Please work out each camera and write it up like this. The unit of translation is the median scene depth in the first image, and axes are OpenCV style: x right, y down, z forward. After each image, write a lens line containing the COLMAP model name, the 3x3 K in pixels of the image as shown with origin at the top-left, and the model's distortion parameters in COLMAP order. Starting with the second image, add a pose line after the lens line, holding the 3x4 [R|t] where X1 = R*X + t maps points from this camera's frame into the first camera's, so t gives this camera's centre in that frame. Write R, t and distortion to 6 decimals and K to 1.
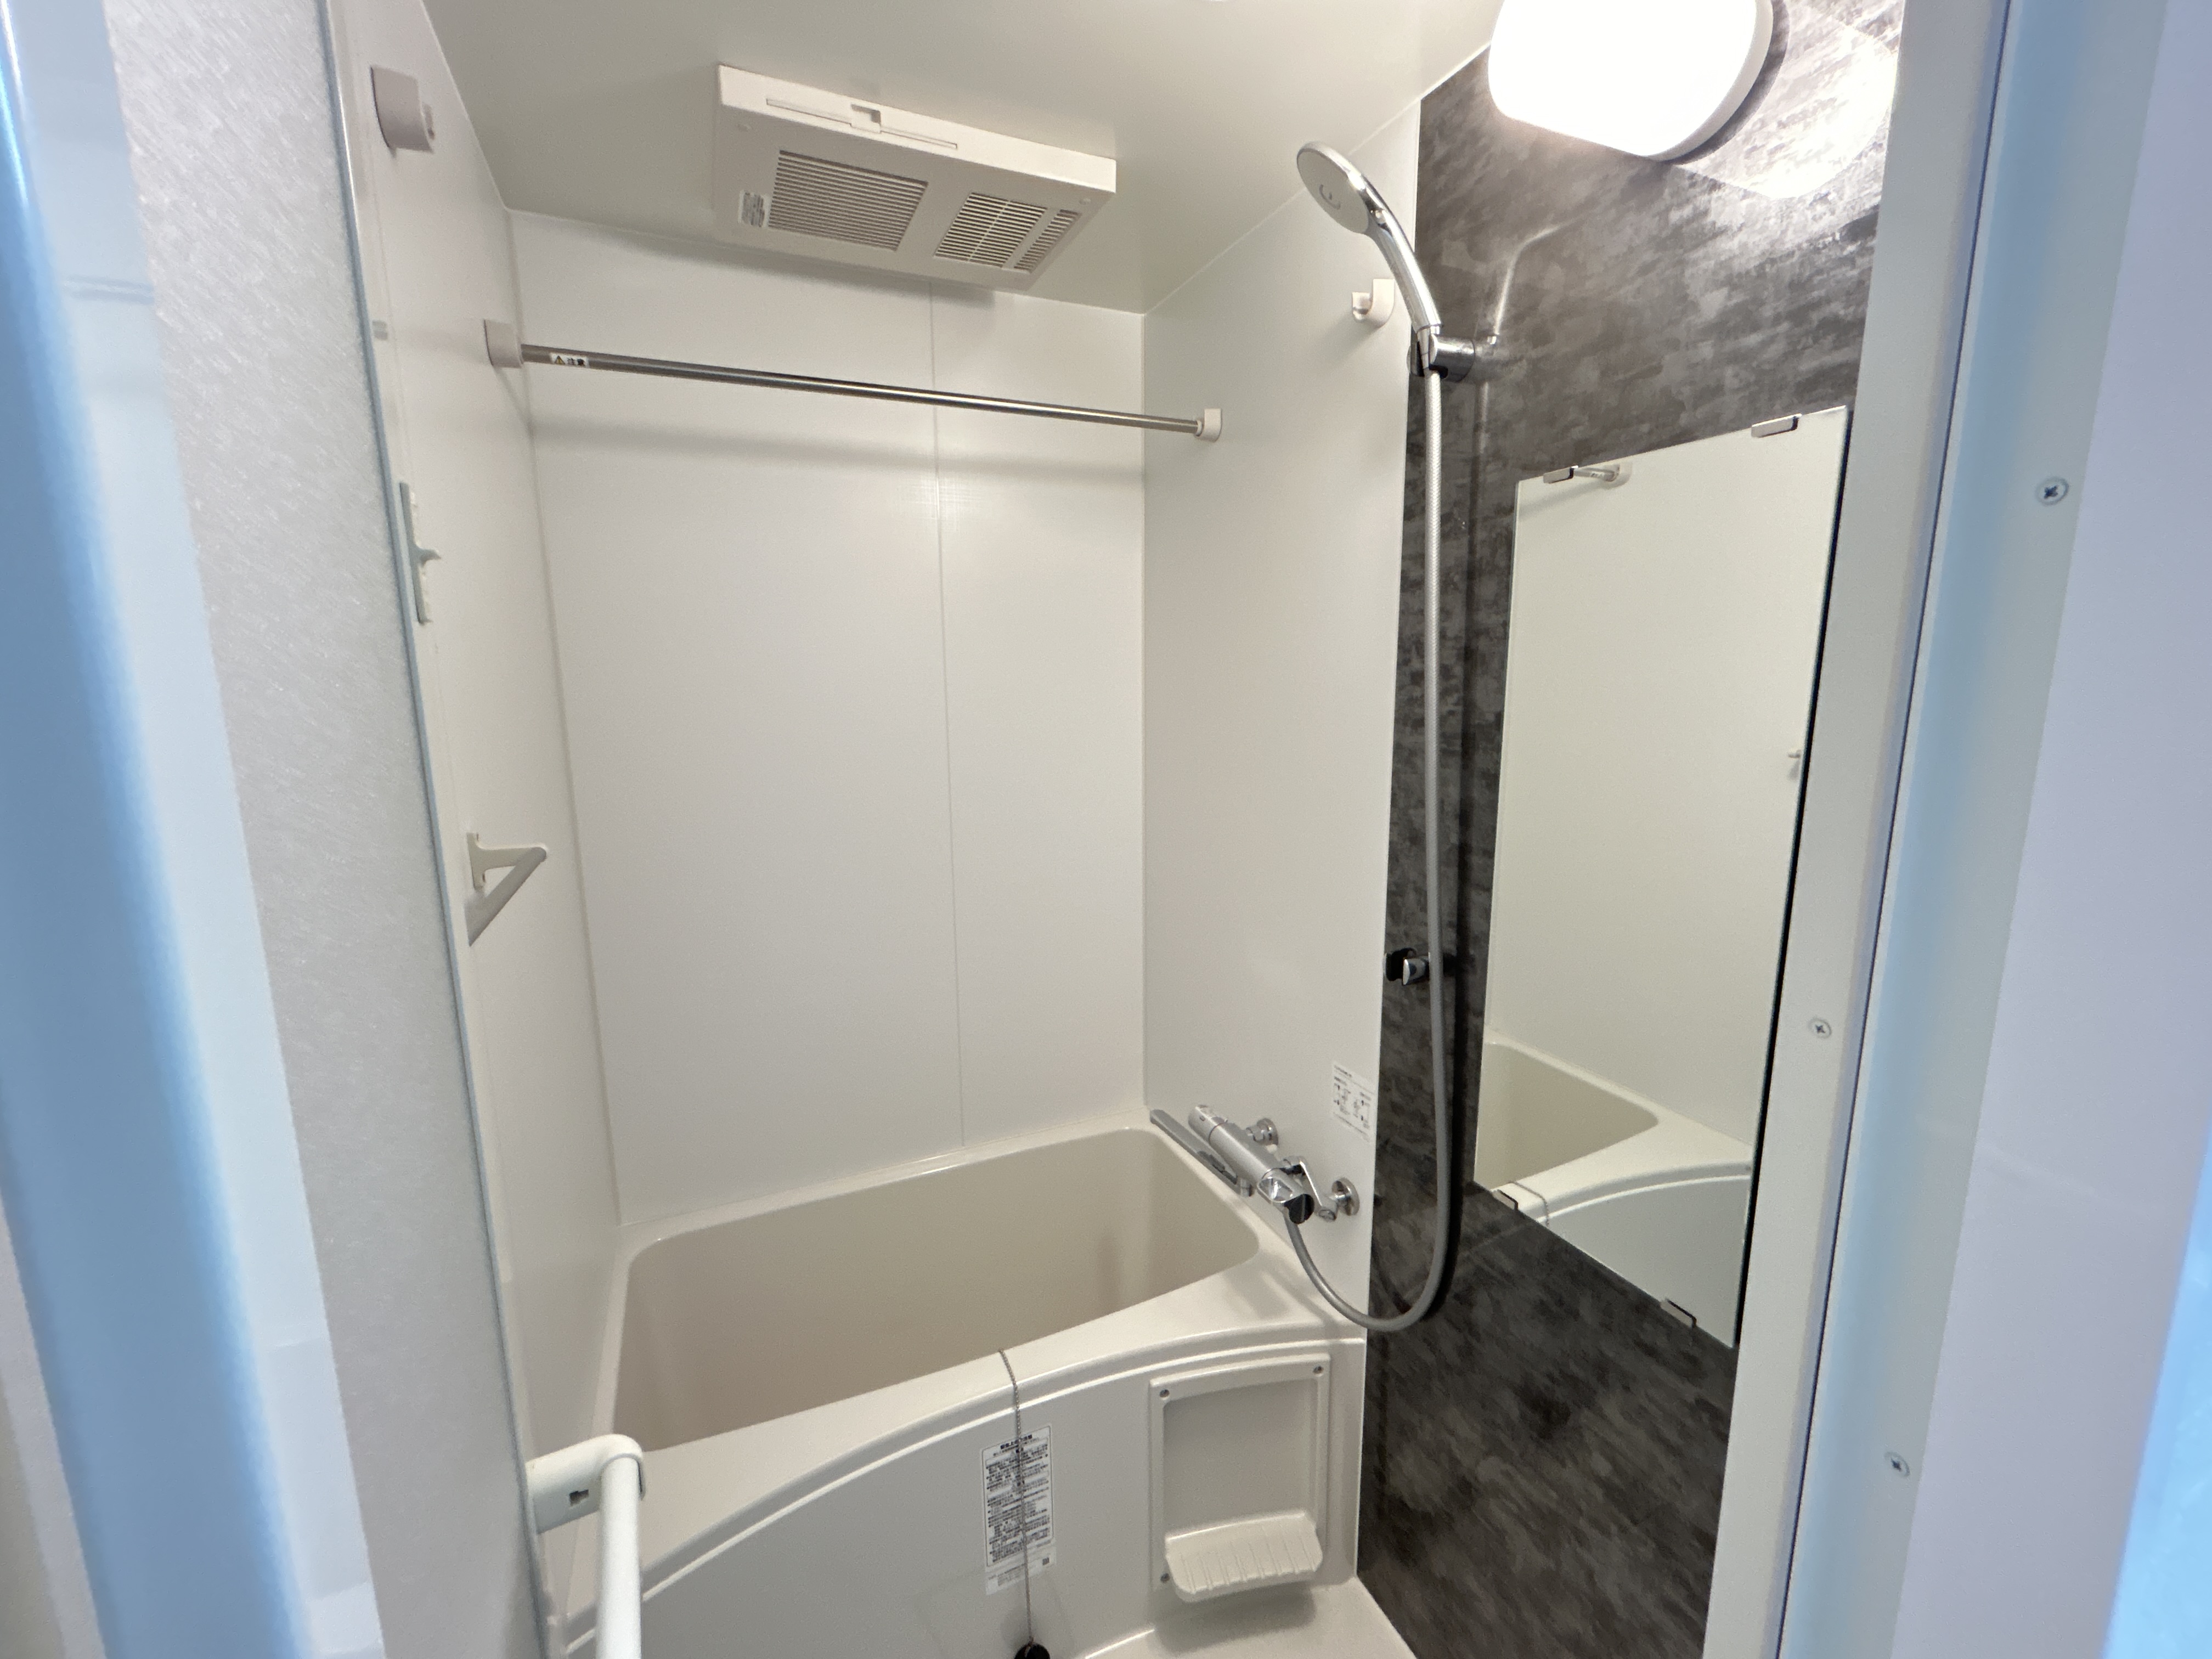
lens RADIAL K [[911.7, 0, 1106.0], [0, 911.7, 829.5], [0, 0, 1]] dist [-0.000054, 0.000941]
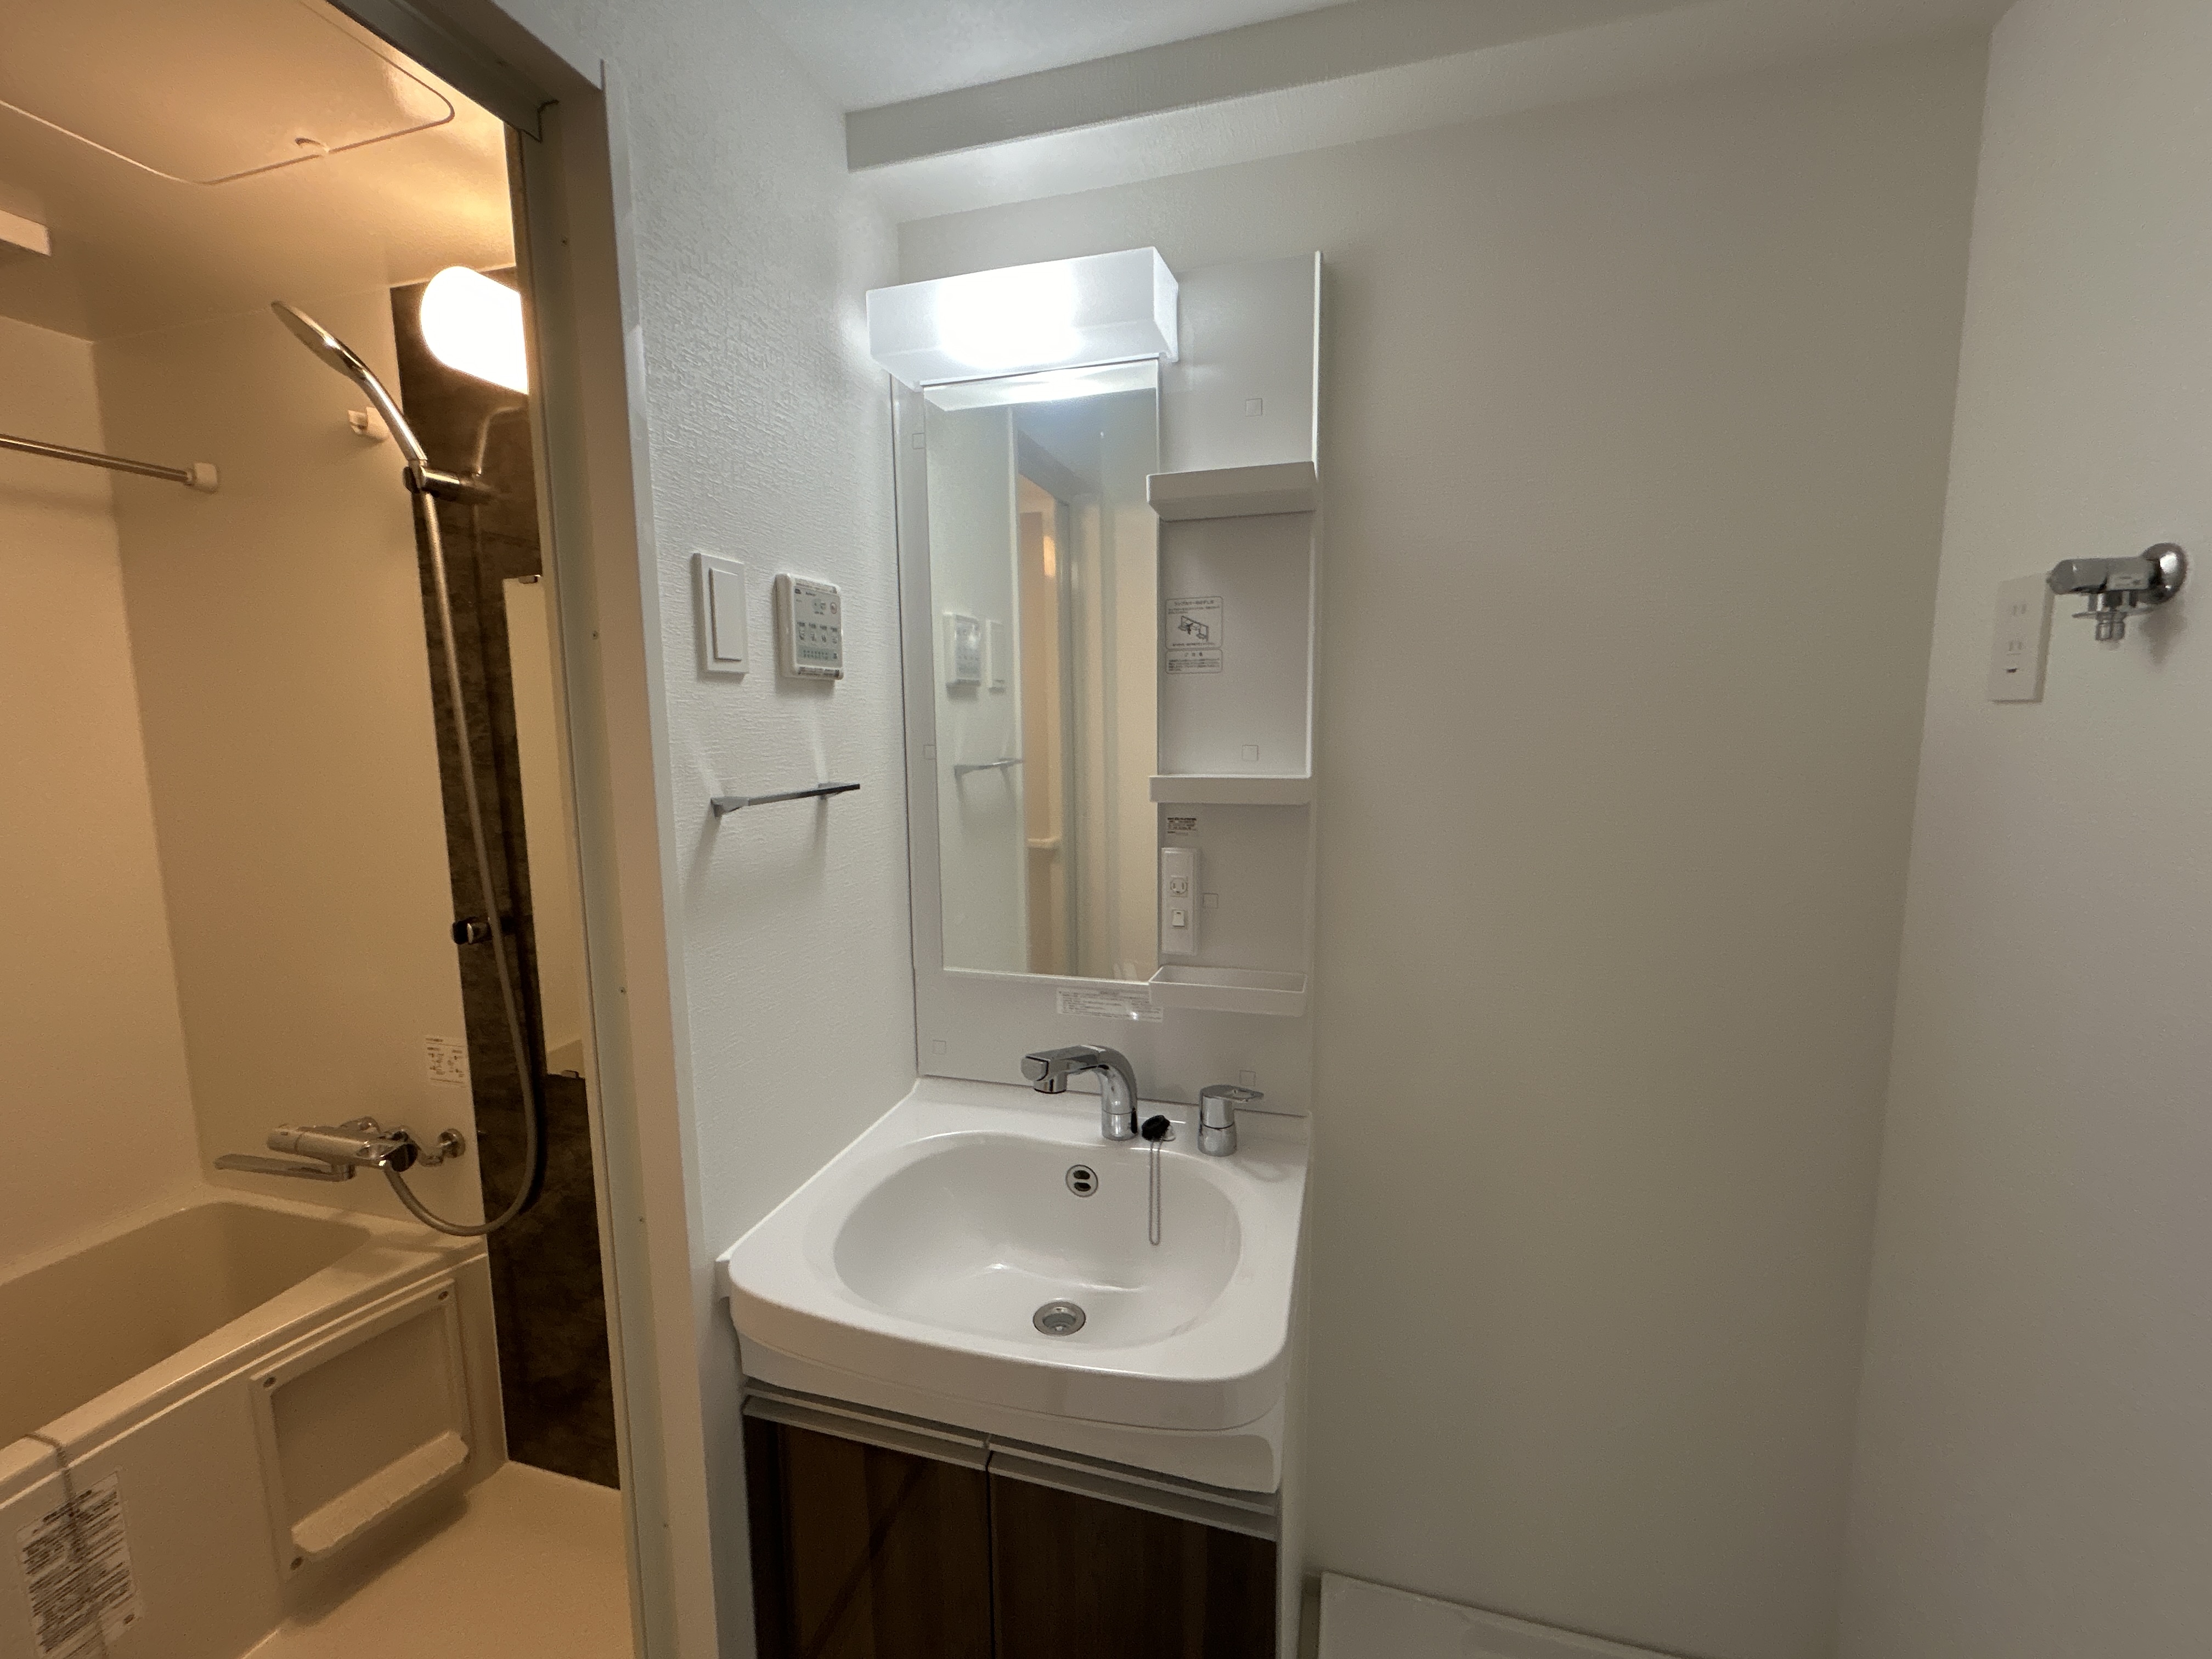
lens RADIAL K [[911.7, 0, 1106.0], [0, 911.7, 829.5], [0, 0, 1]] dist [-0.000054, 0.000941]
pose [[0.649289, -0.091990, 0.754958, -0.050276], [0.130952, 0.991355, 0.008171, 0.103876], [-0.749183, 0.093558, 0.655722, -0.509922]]
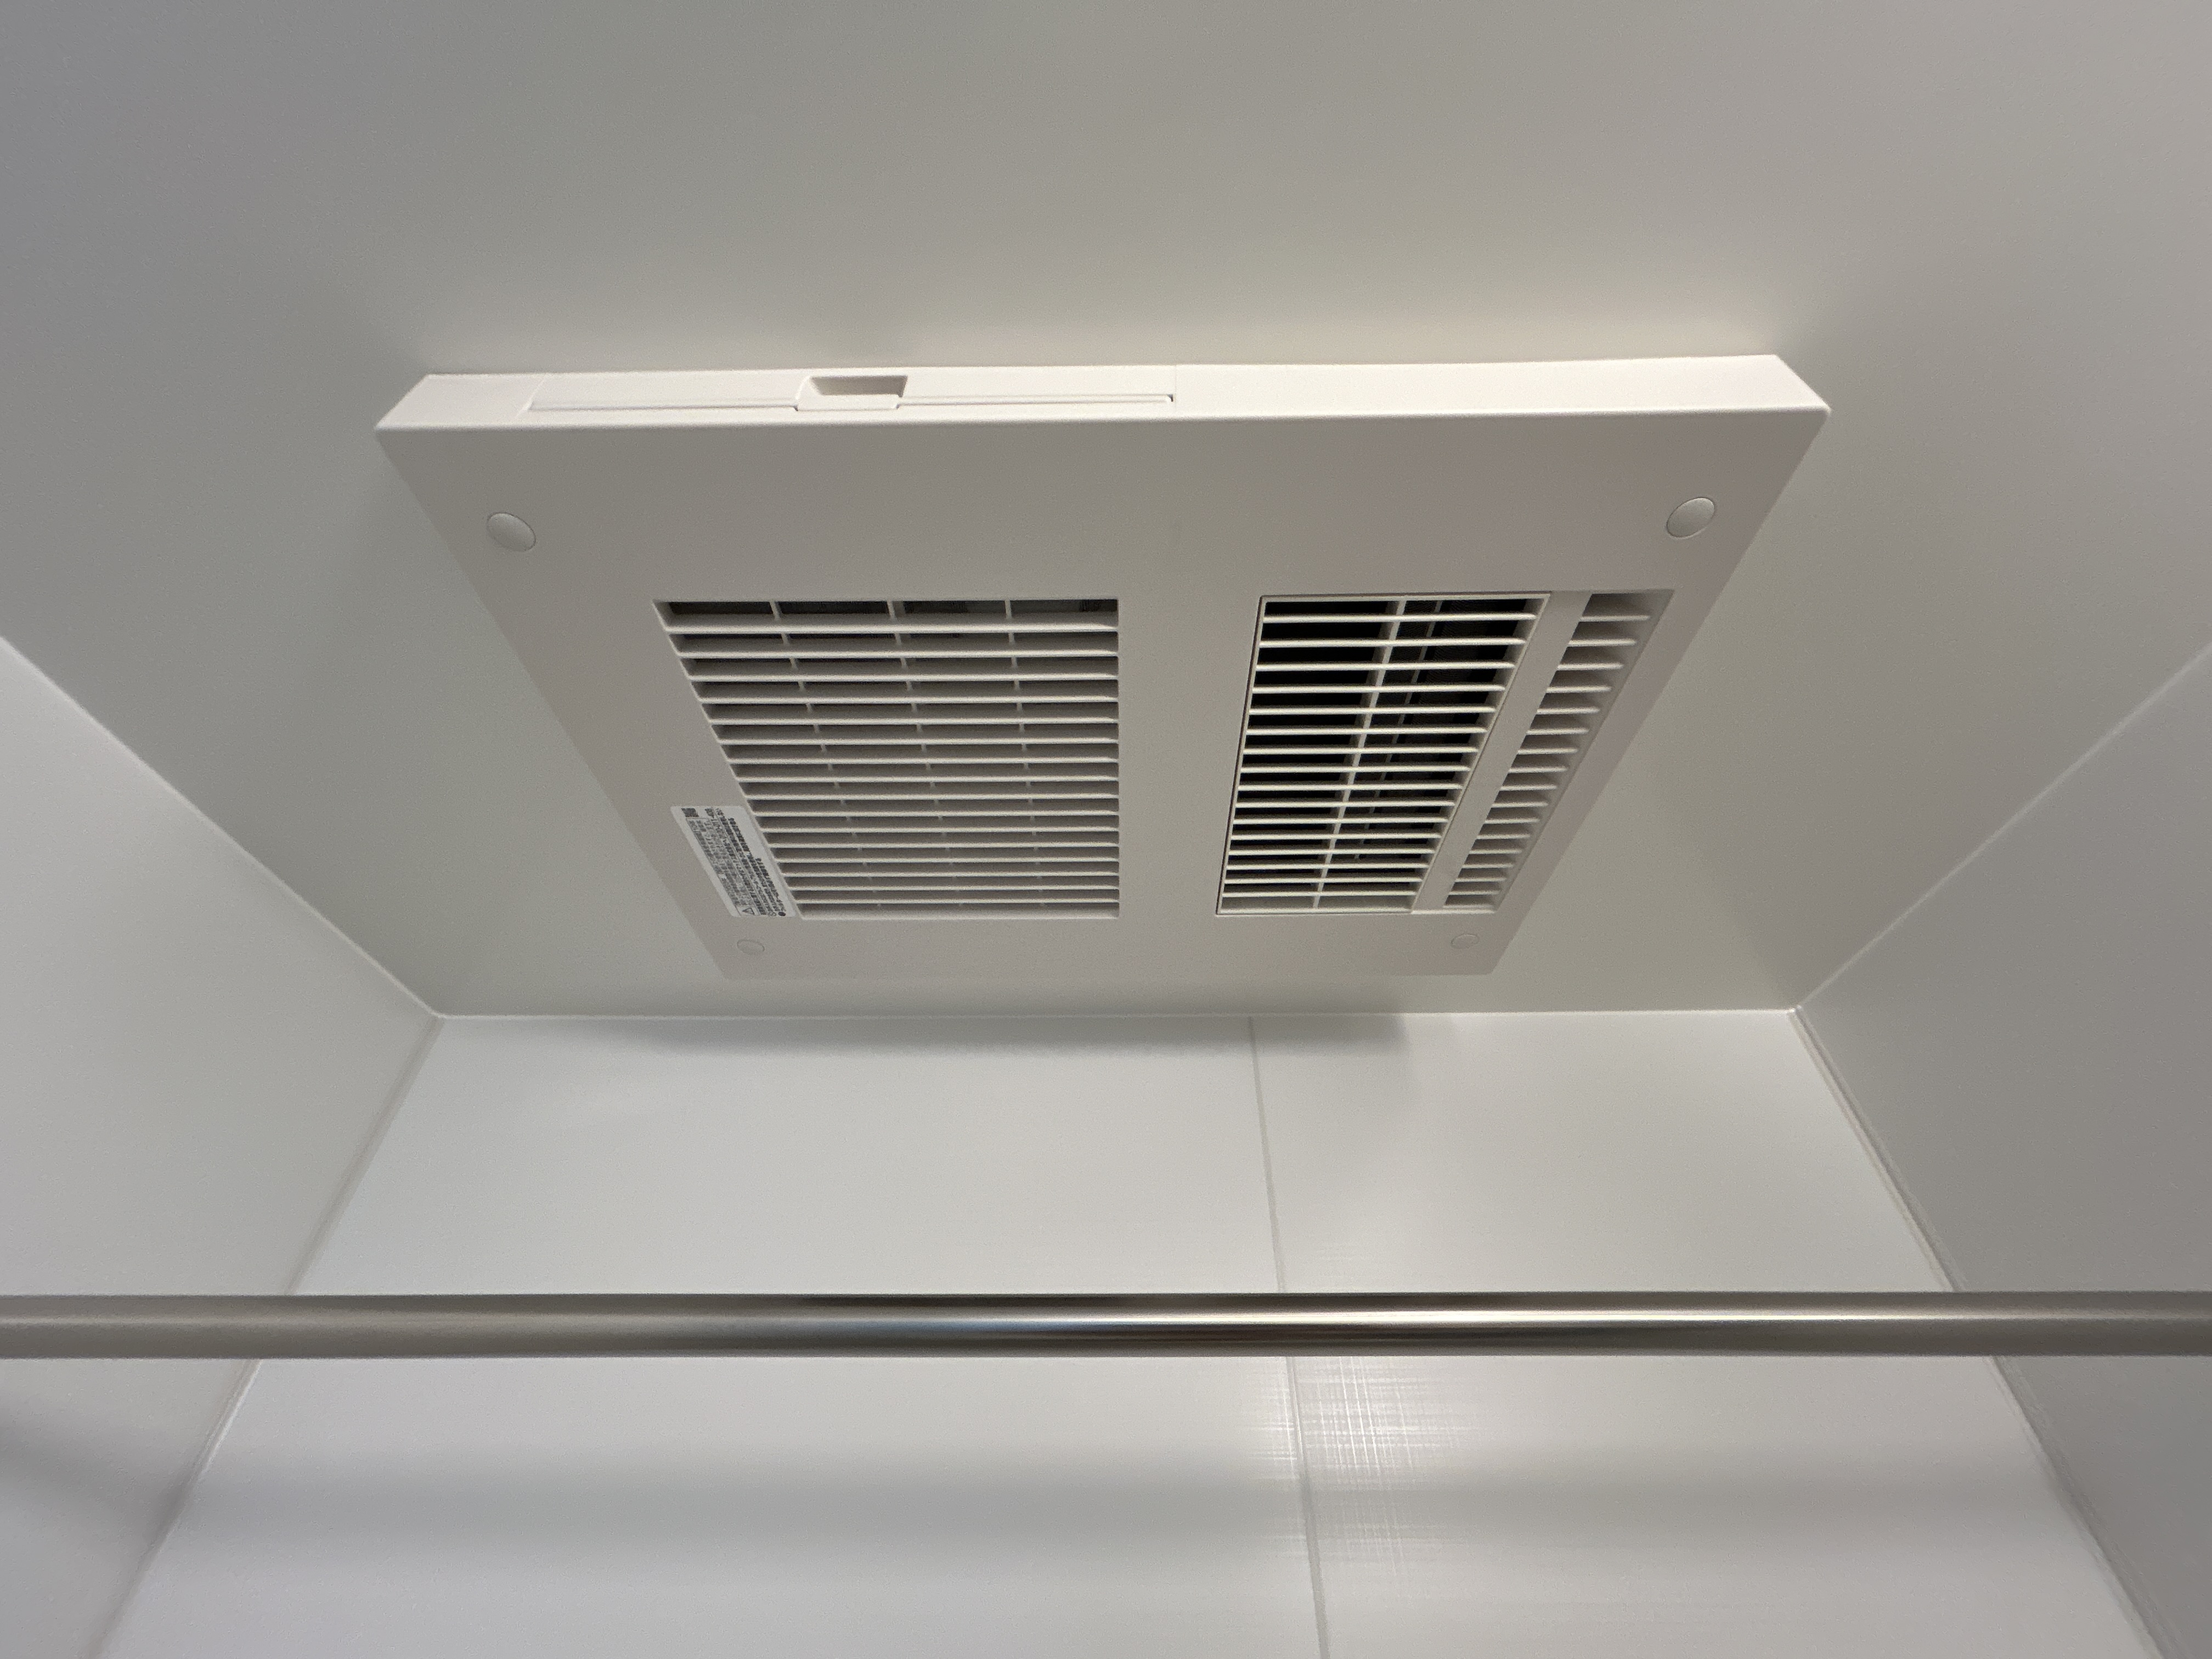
lens RADIAL K [[911.7, 0, 1106.0], [0, 911.7, 829.5], [0, 0, 1]] dist [-0.000054, 0.000941]
pose [[0.905316, -0.263811, -0.332876, -0.104825], [-0.084081, 0.656896, -0.749278, -0.389018], [0.416333, 0.706322, 0.572517, 0.787587]]
